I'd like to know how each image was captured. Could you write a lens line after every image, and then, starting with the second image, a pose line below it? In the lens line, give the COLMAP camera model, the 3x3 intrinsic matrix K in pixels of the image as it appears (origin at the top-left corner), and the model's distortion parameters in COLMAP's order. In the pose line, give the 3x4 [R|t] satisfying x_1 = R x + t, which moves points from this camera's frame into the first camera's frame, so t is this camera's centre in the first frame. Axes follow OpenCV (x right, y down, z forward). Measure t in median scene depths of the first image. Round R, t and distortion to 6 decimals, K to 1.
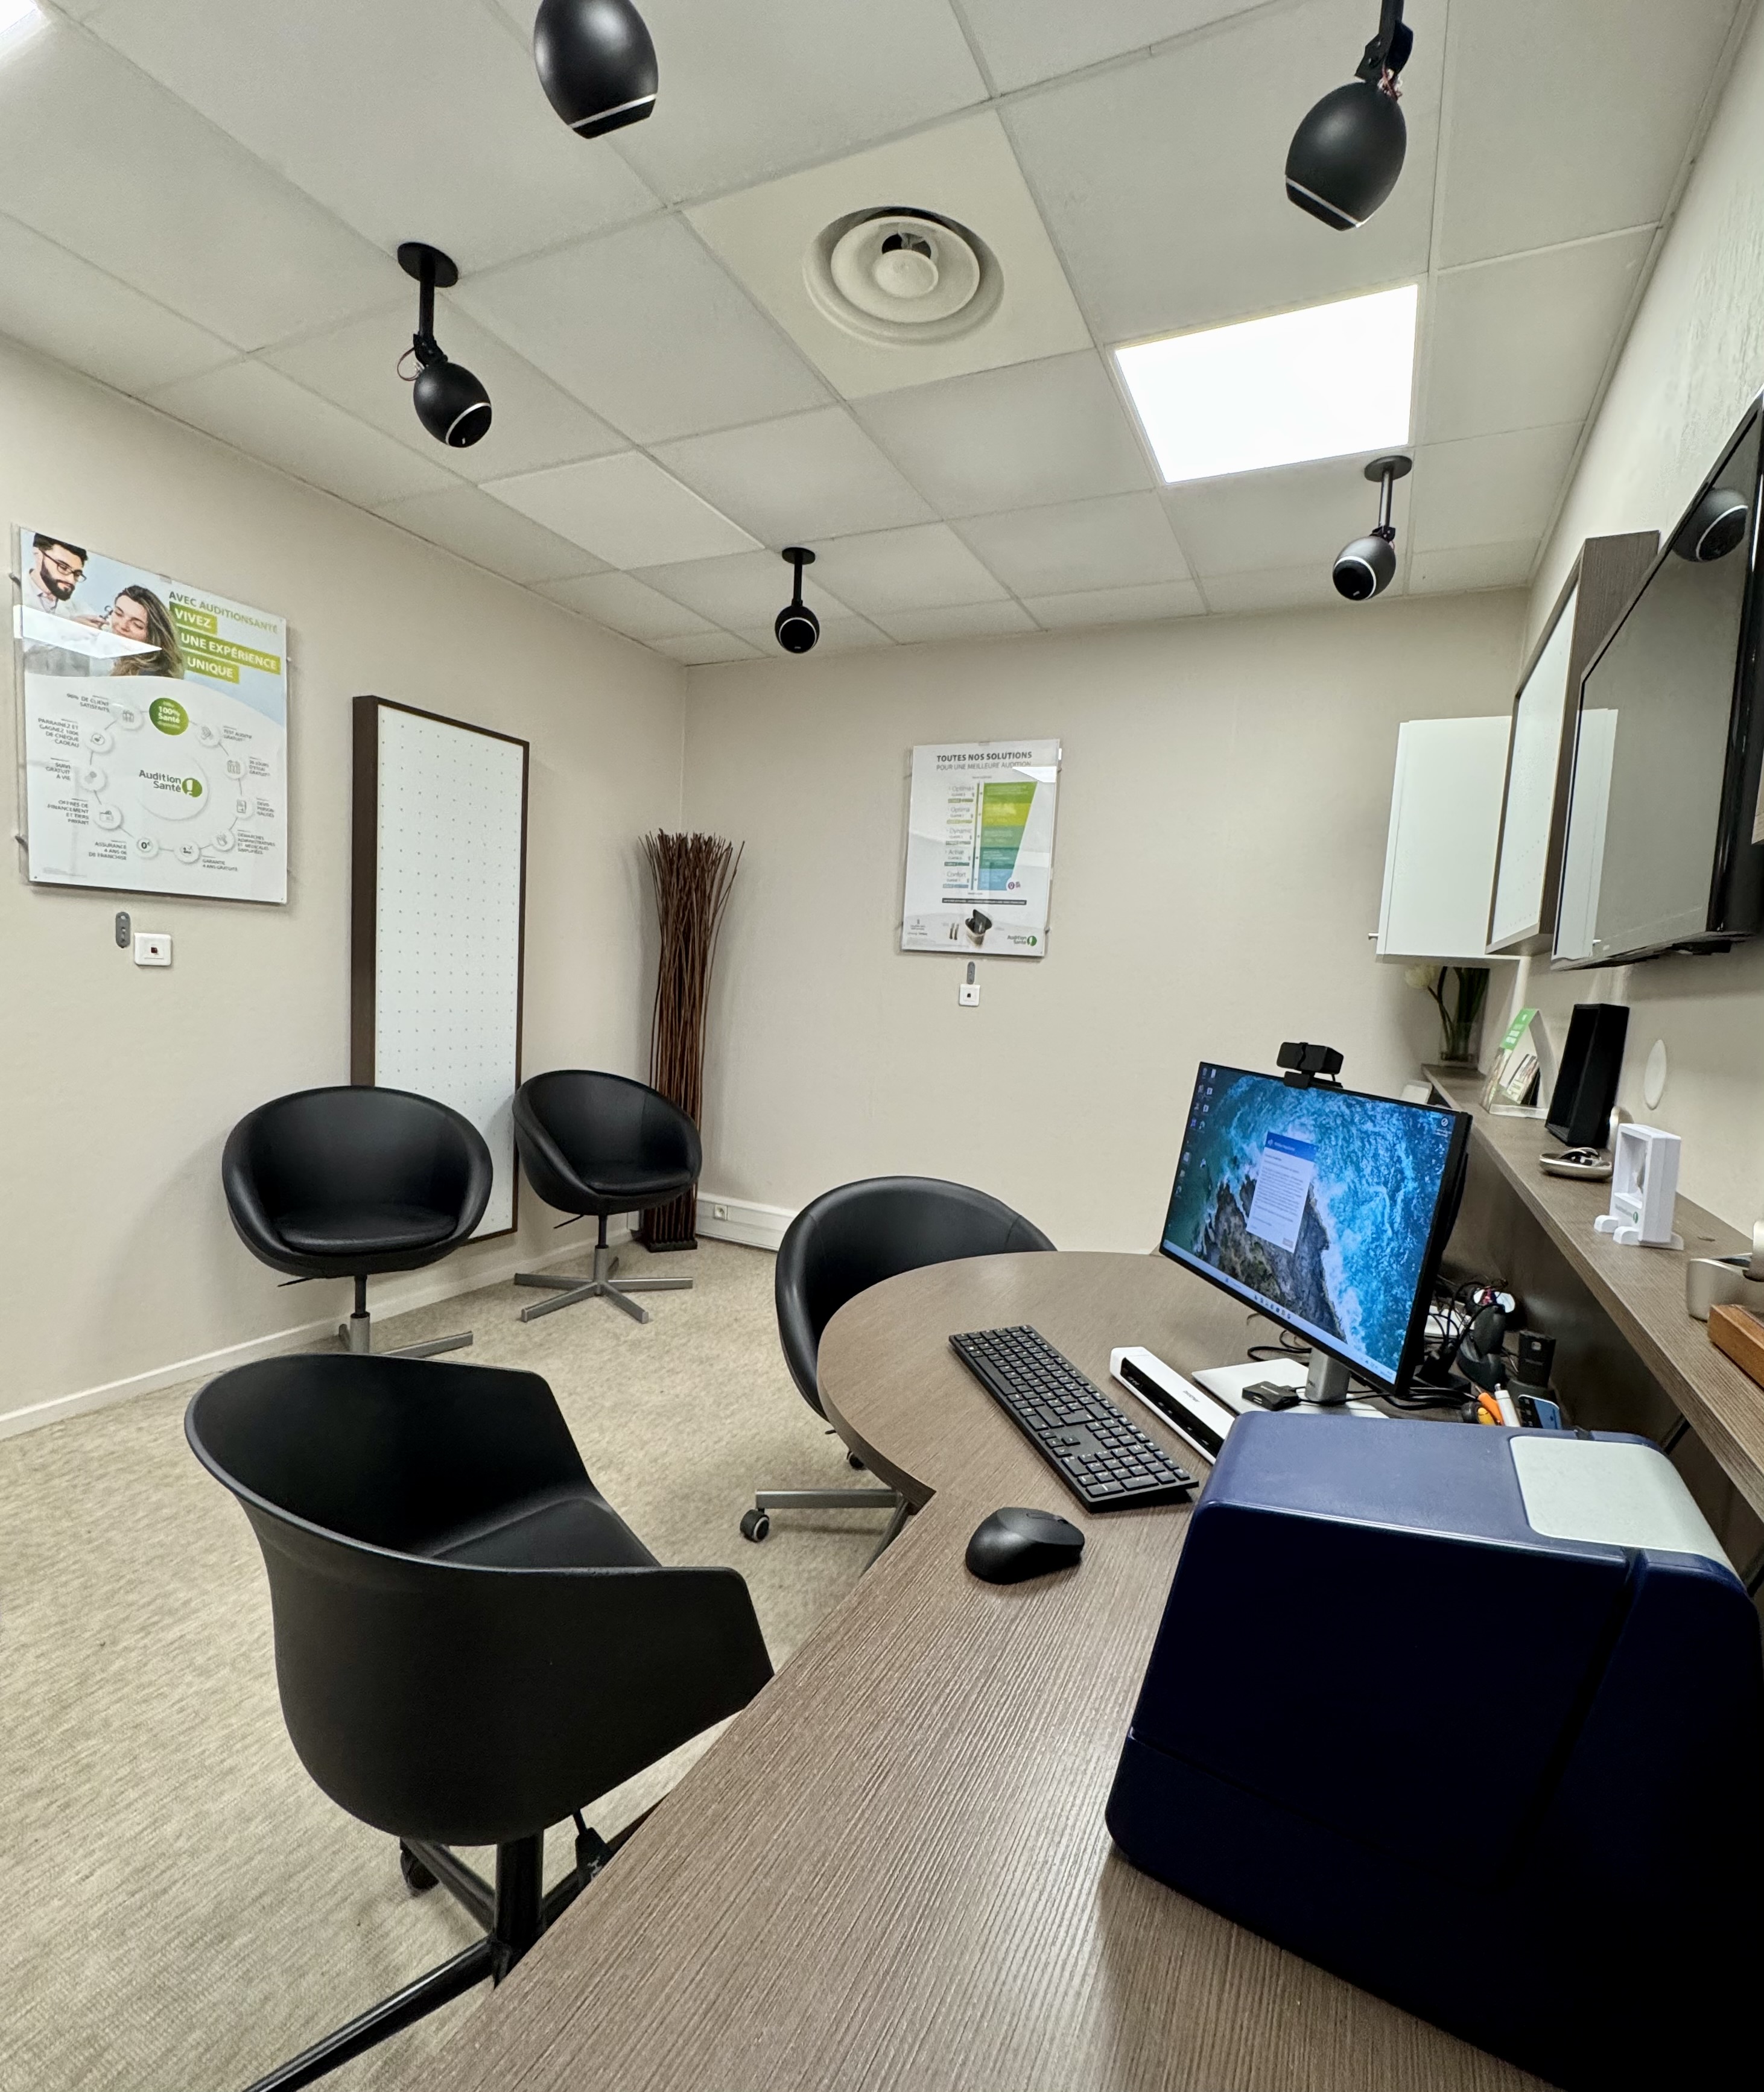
lens RADIAL K [[971.8, 0, 887.8], [0, 971.8, 1047.2], [0, 0, 1]] dist [0.000066, 0.000110]
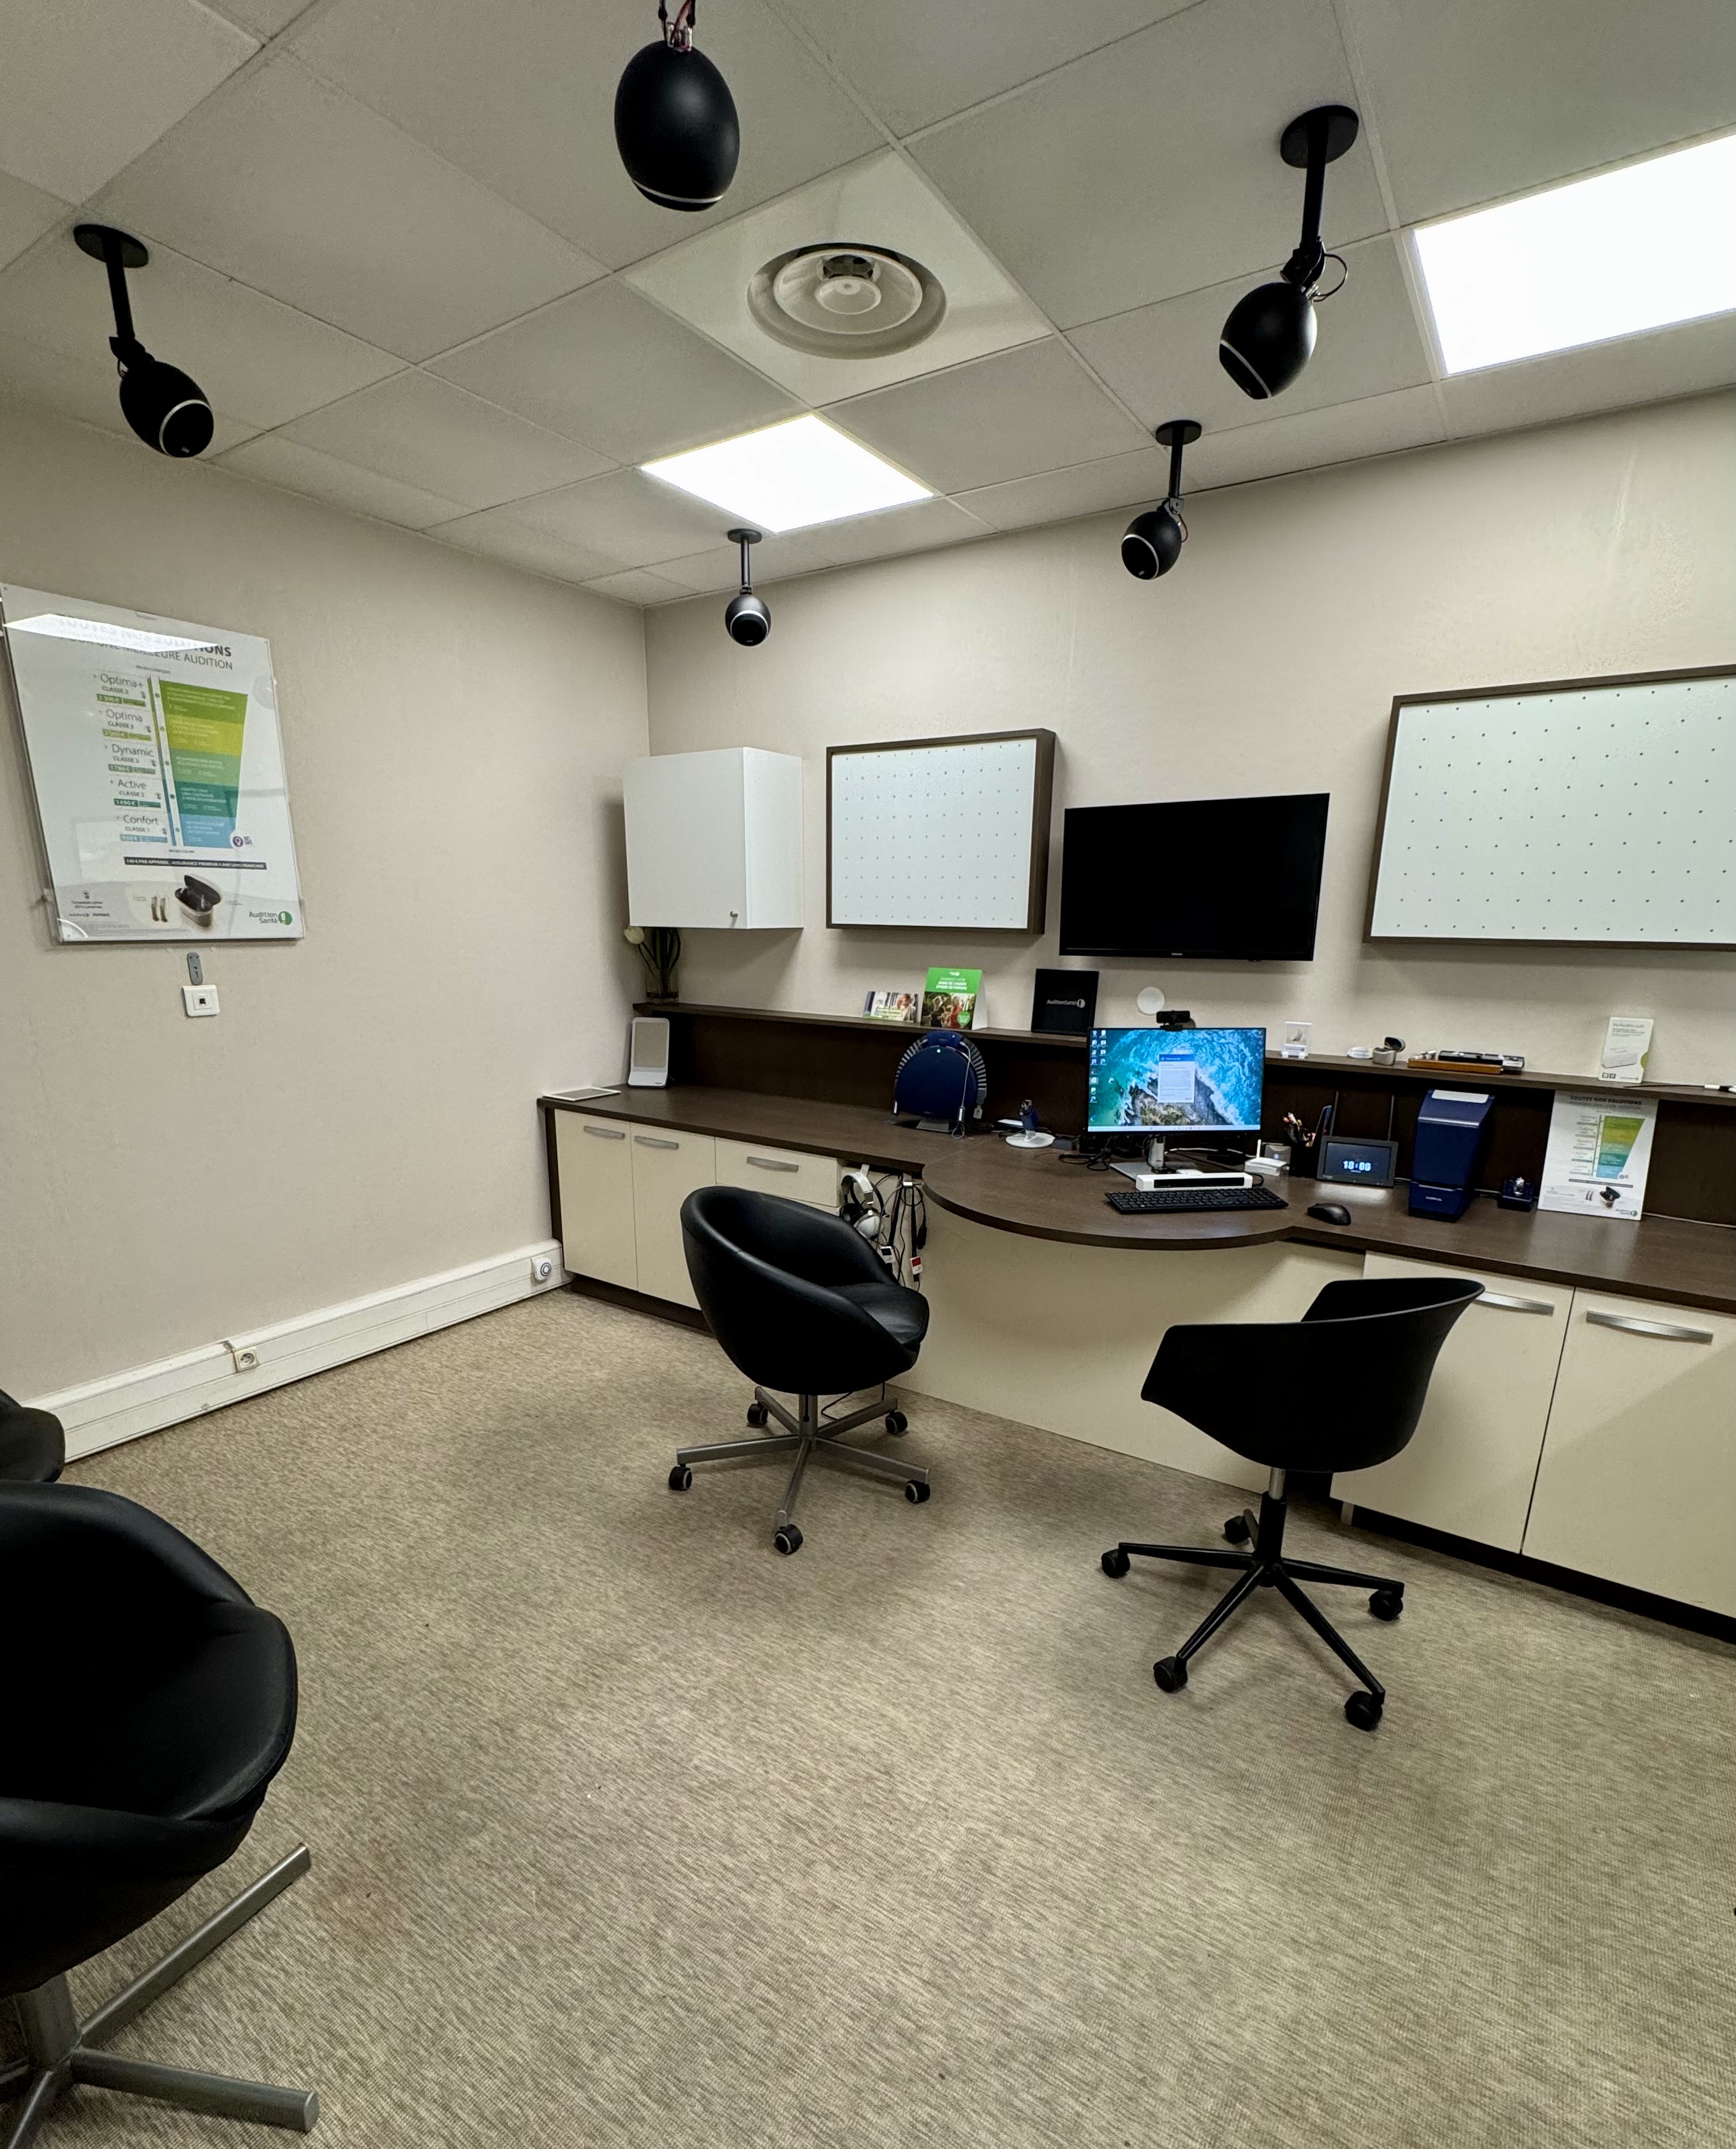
lens RADIAL K [[1026.6, 0, 878.3], [0, 1026.6, 1180.7], [0, 0, 1]] dist [0.000382, 0.000067]
pose [[0.123483, -0.312478, 0.941865, -0.618384], [0.073385, 0.949405, 0.305358, -0.125093], [-0.989630, 0.031413, 0.140166, 0.425867]]
